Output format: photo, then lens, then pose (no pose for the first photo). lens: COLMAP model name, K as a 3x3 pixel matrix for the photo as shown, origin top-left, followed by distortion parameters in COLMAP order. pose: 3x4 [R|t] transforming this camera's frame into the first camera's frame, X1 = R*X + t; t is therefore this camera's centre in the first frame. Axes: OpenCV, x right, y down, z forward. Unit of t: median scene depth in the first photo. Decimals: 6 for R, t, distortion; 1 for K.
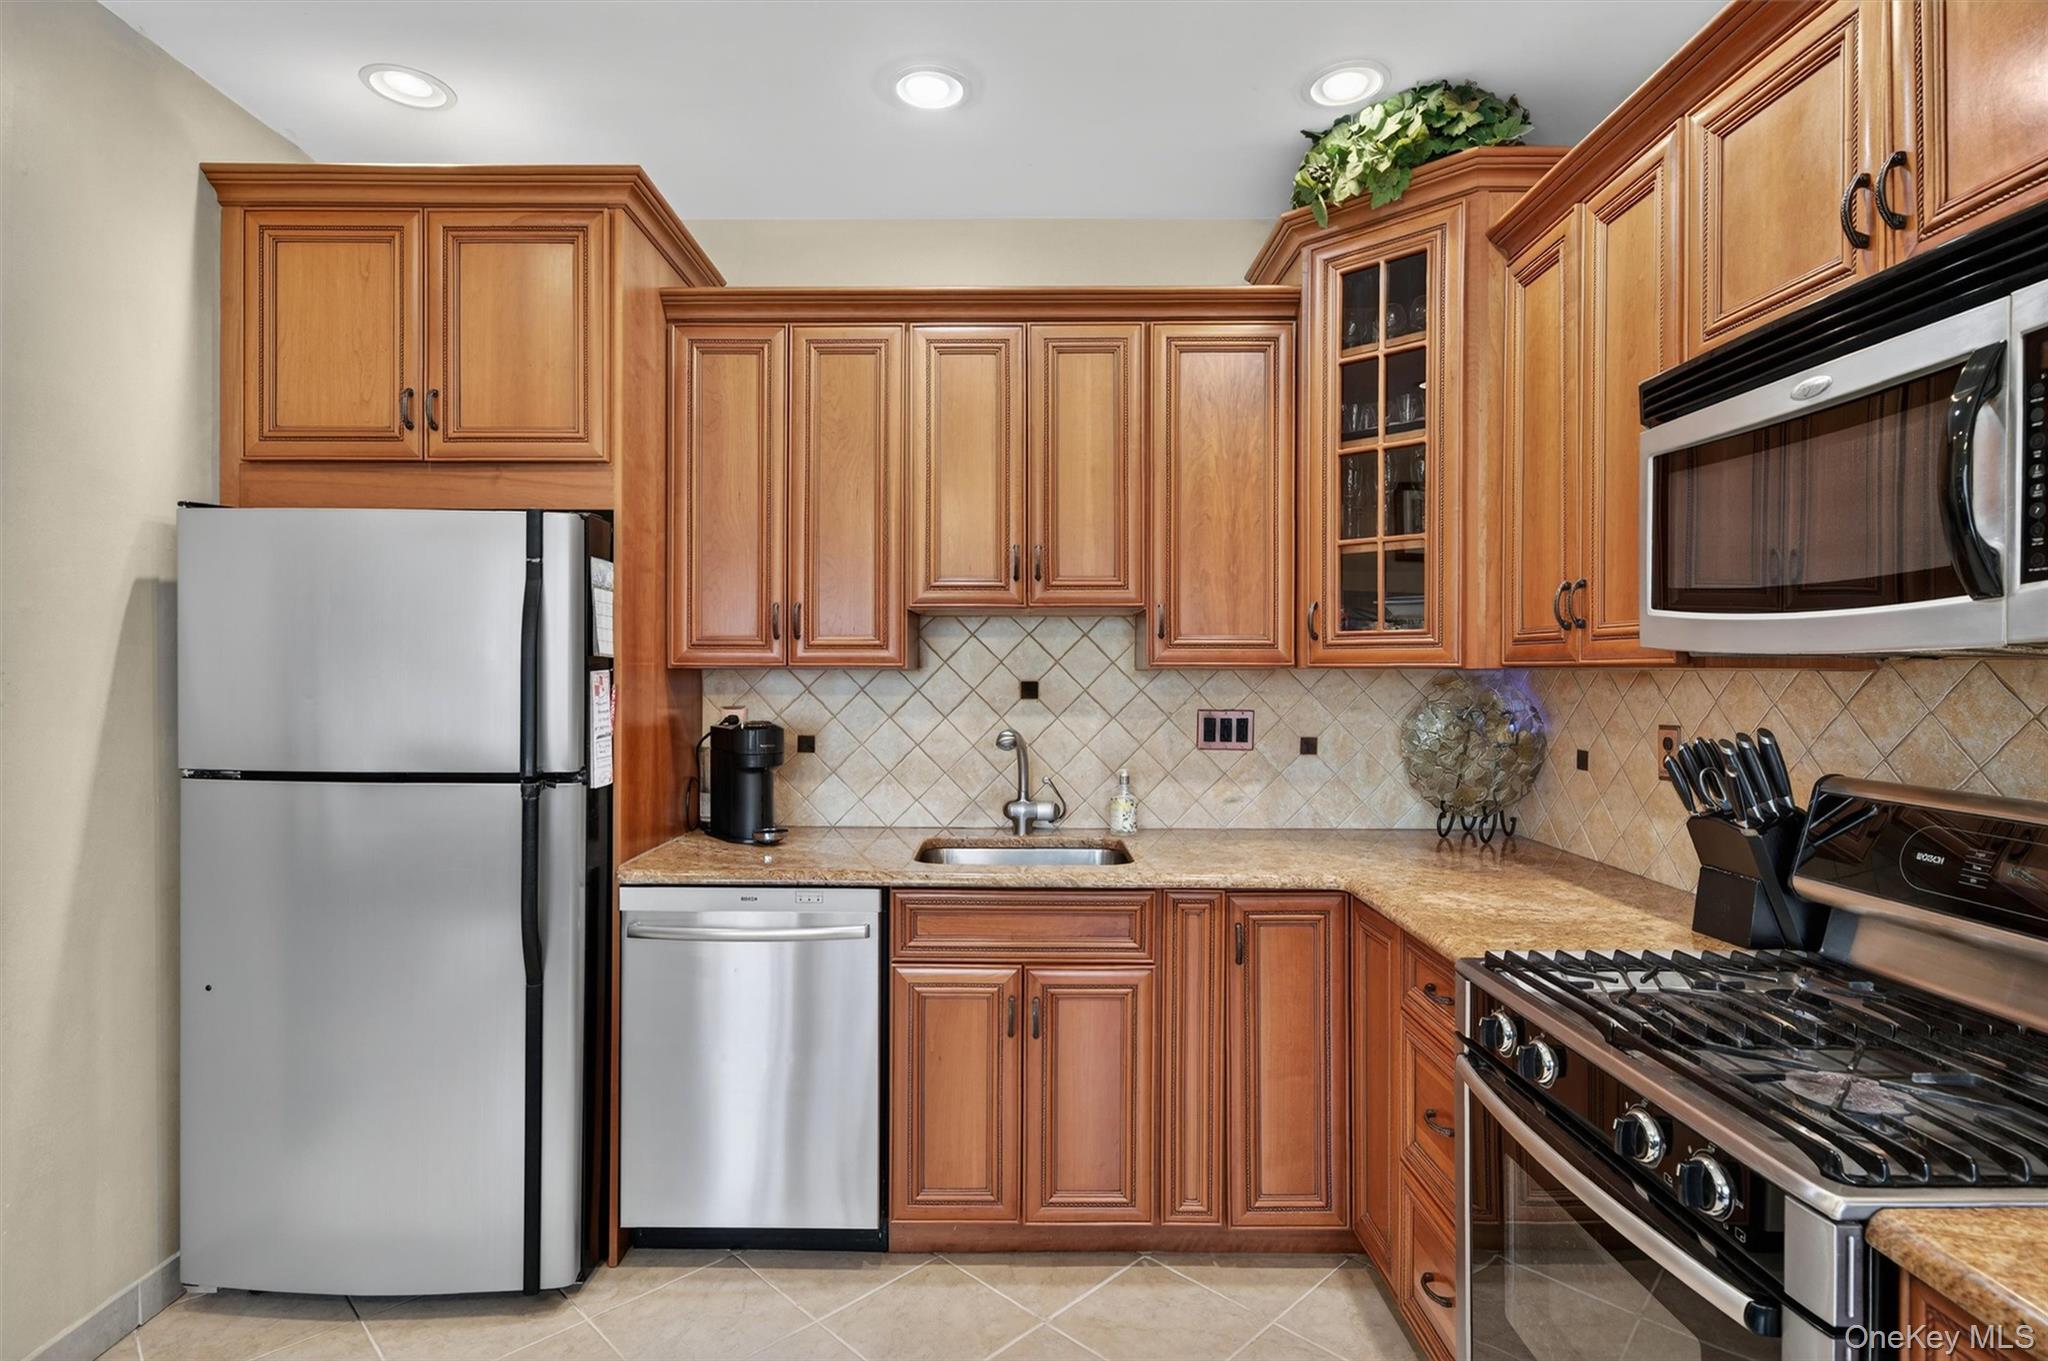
lens RADIAL K [[1046.4, 0, 1015.3], [0, 1046.4, 675.6], [0, 0, 1]] dist [0.001787, 0.000233]
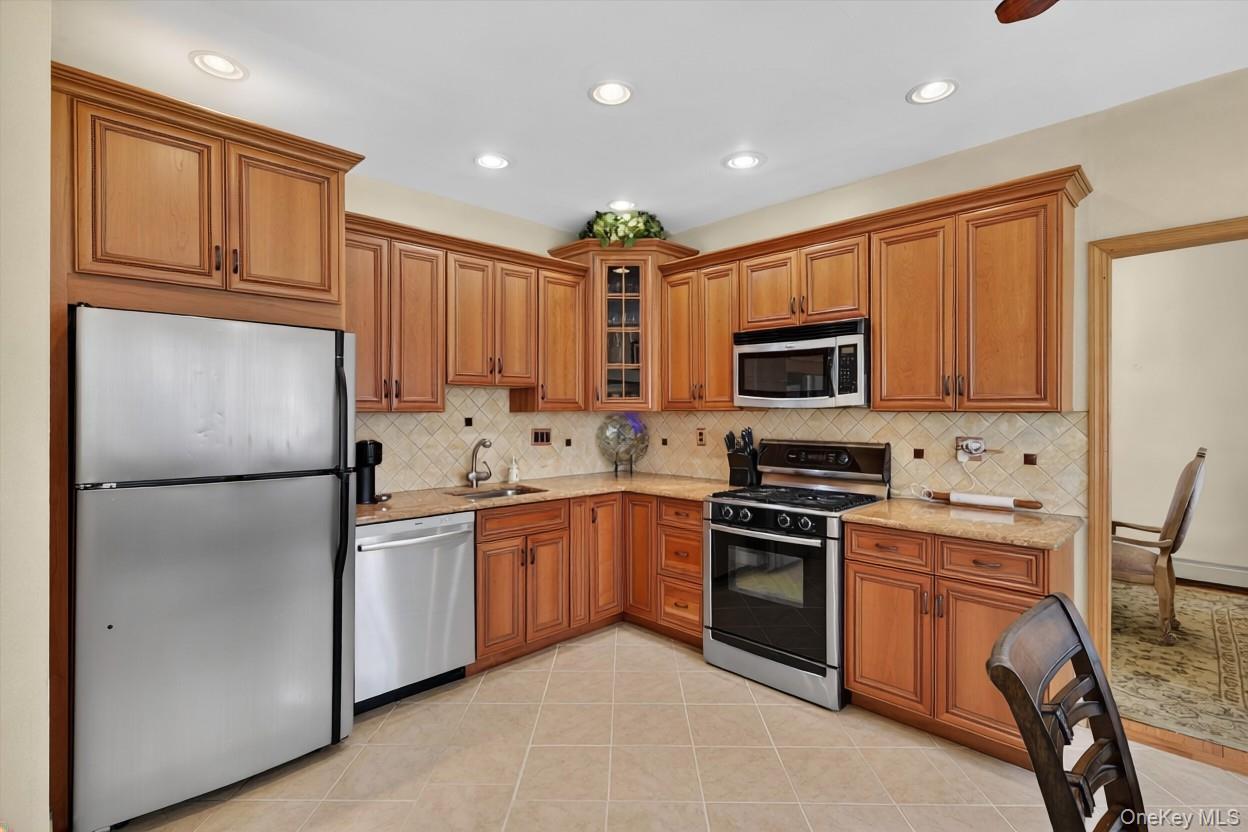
lens RADIAL K [[605.6, 0, 624.0], [0, 605.6, 416.0], [0, 0, 1]] dist [-0.044651, 0.032283]
pose [[0.692923, -0.009893, 0.720944, -0.826063], [0.007850, 0.999950, 0.006177, -0.004756], [-0.720969, 0.001379, 0.692966, -0.122302]]
